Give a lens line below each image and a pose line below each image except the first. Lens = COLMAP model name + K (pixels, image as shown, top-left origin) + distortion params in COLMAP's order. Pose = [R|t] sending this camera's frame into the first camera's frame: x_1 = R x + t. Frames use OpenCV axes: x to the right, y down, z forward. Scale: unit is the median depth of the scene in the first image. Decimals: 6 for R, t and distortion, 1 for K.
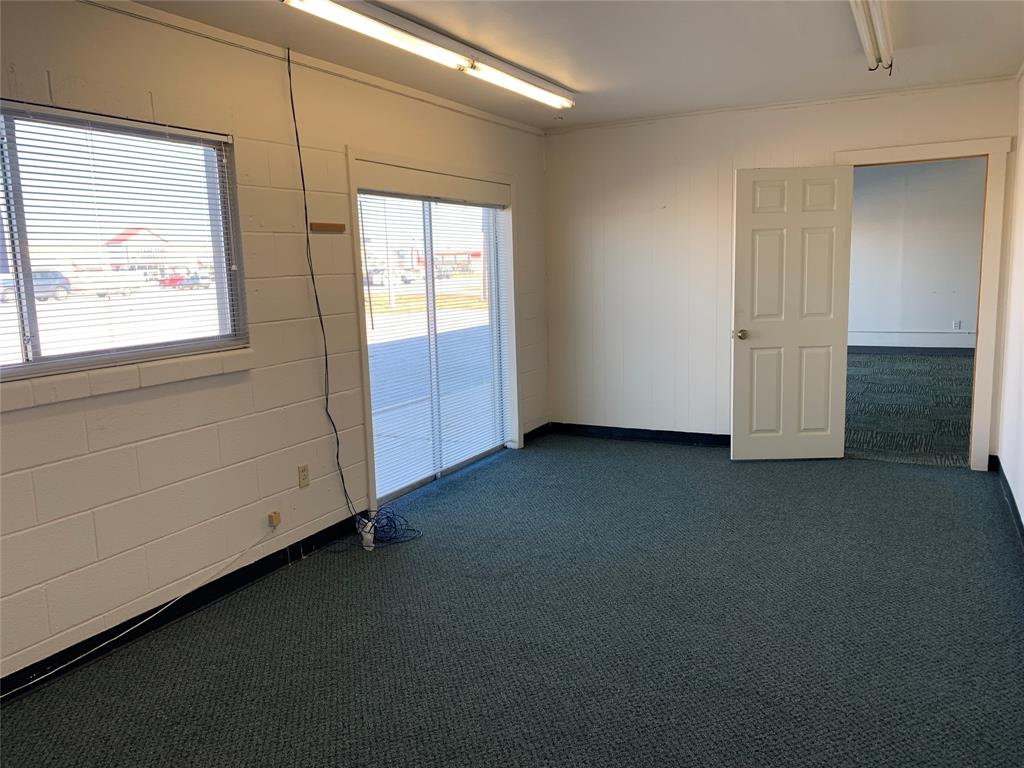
lens RADIAL K [[806.0, 0, 505.0], [0, 806.0, 381.3], [0, 0, 1]] dist [0.090695, -0.138296]
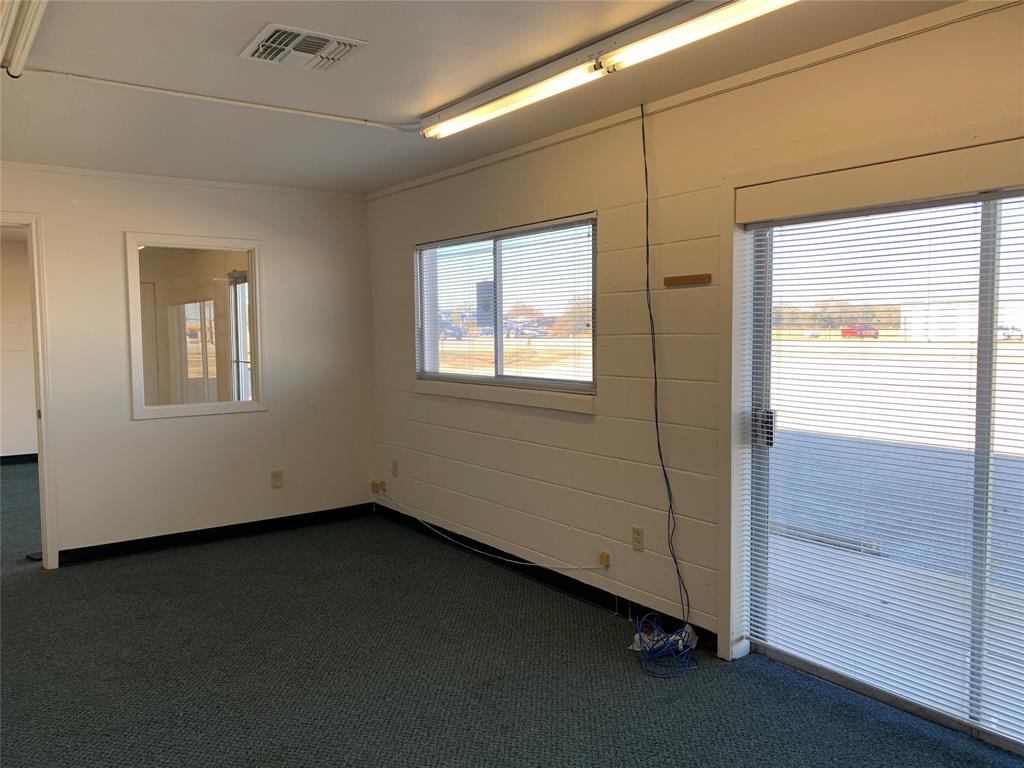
lens RADIAL K [[806.0, 0, 505.0], [0, 806.0, 381.3], [0, 0, 1]] dist [0.090695, -0.138296]
pose [[-0.456943, 0.094728, -0.884437, 0.699462], [-0.106070, 0.981415, 0.159916, -0.217461], [0.883149, 0.166885, -0.438403, 1.324223]]
